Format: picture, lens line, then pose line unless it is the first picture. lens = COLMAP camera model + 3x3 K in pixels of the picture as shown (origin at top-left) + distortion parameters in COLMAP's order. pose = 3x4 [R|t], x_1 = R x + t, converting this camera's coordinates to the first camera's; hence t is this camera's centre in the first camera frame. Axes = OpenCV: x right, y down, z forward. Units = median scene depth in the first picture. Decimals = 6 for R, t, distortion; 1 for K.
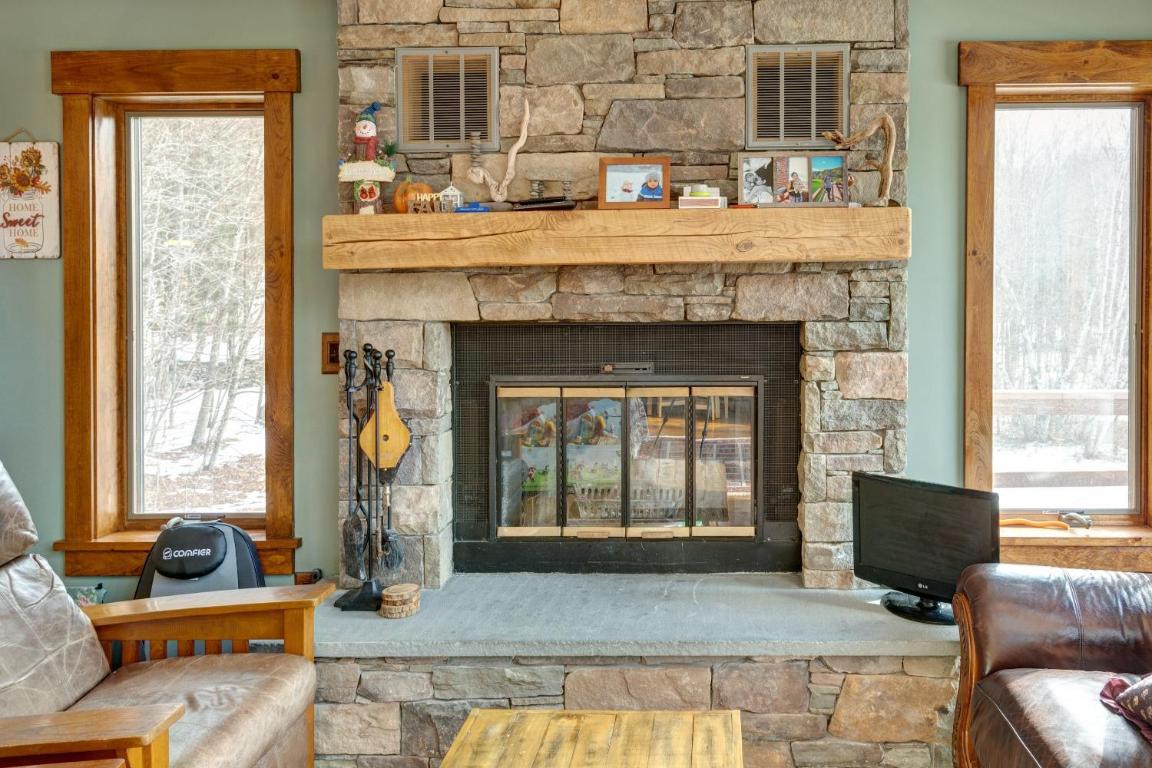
lens RADIAL K [[953.1, 0, 714.9], [0, 953.1, 293.7], [0, 0, 1]] dist [0.003750, 0.007600]
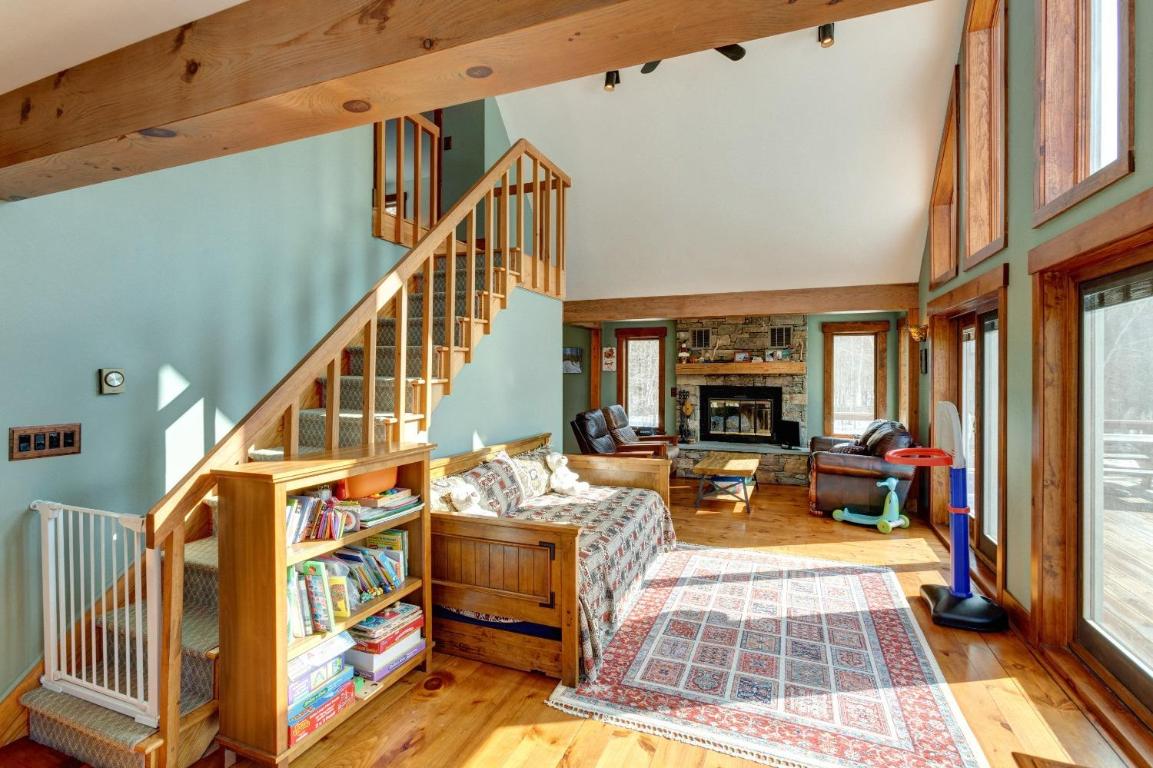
lens RADIAL K [[521.2, 0, 556.5], [0, 521.2, 367.4], [0, 0, 1]] dist [-0.000132, 0.000049]
pose [[0.908363, 0.003286, -0.418169, 0.154681], [-0.013400, 0.999684, -0.021253, 0.004132], [0.417967, 0.024909, 0.908121, -1.665250]]
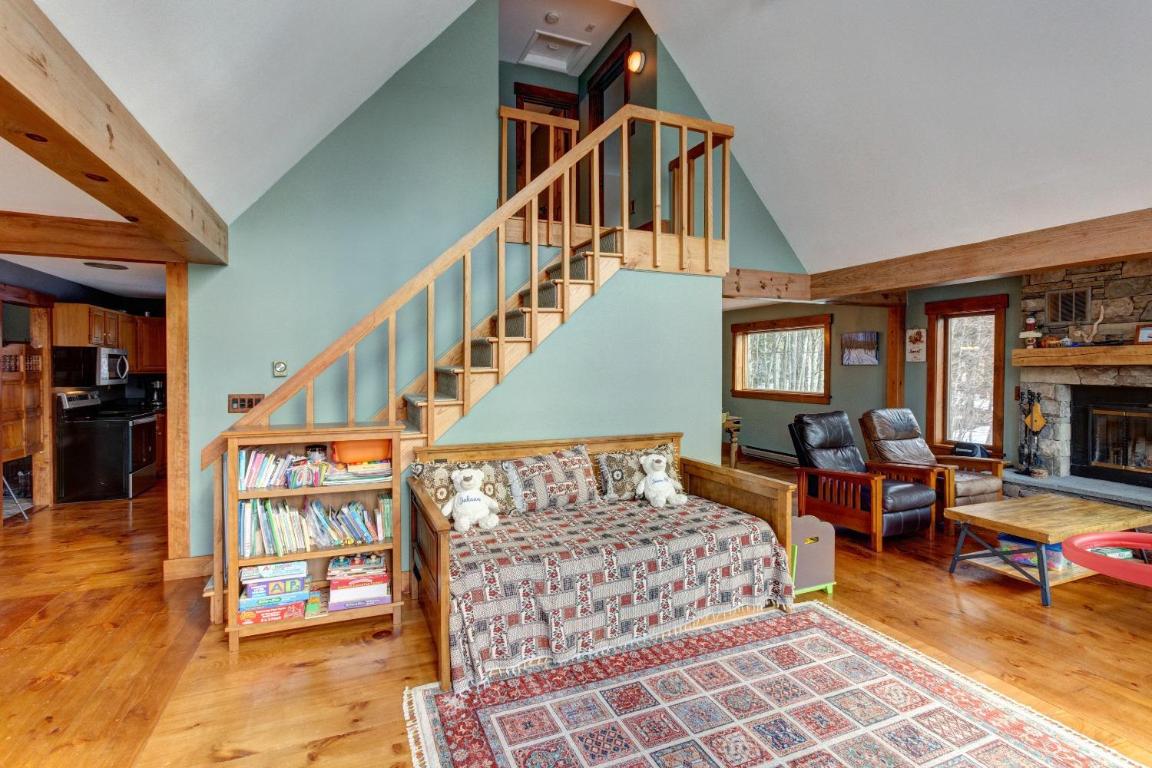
lens RADIAL K [[513.0, 0, 554.4], [0, 513.0, 367.5], [0, 0, 1]] dist [-0.012446, 0.006867]
pose [[0.356928, 0.010912, -0.934068, 0.617530], [-0.017543, 0.999834, 0.004977, -0.002224], [0.933967, 0.014610, 0.357060, -1.008301]]
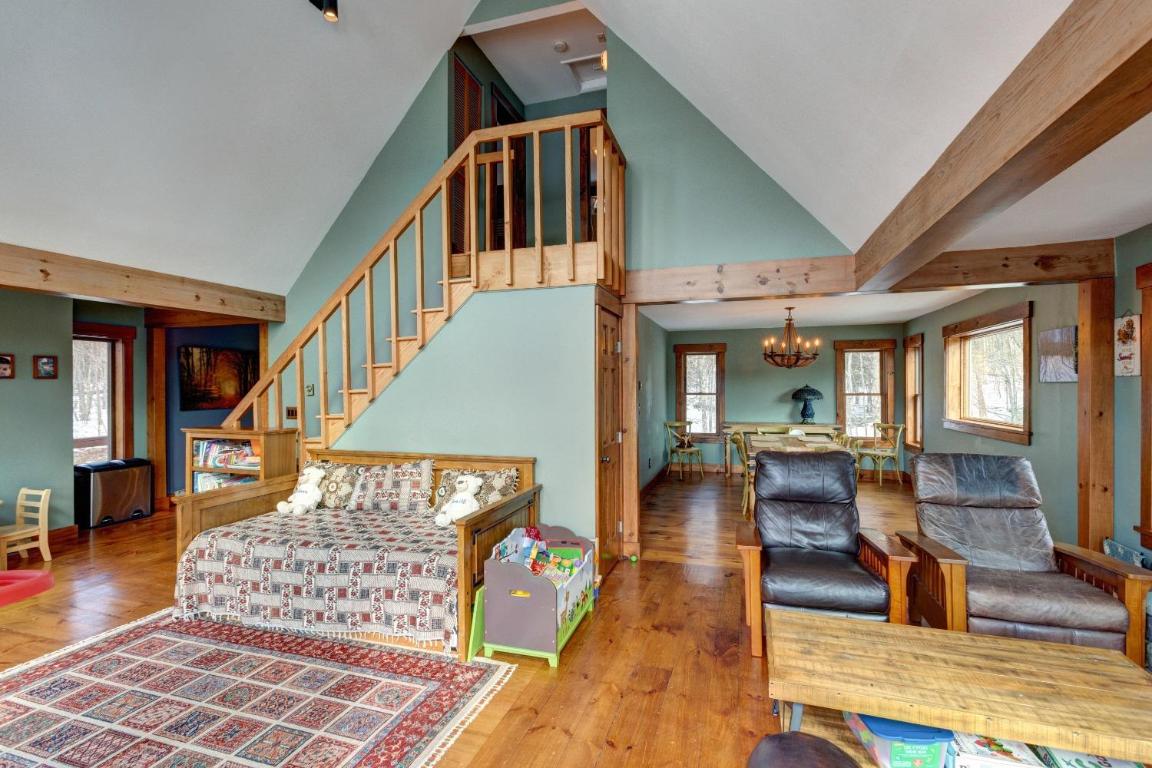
lens RADIAL K [[498.9, 0, 576.0], [0, 498.9, 384.0], [0, 0, 1]] dist [0.000773, 0.000382]
pose [[-0.291065, 0.005092, -0.956690, 0.628081], [-0.007734, 0.999941, 0.007675, -0.022336], [0.956672, 0.009633, -0.291008, 0.249069]]
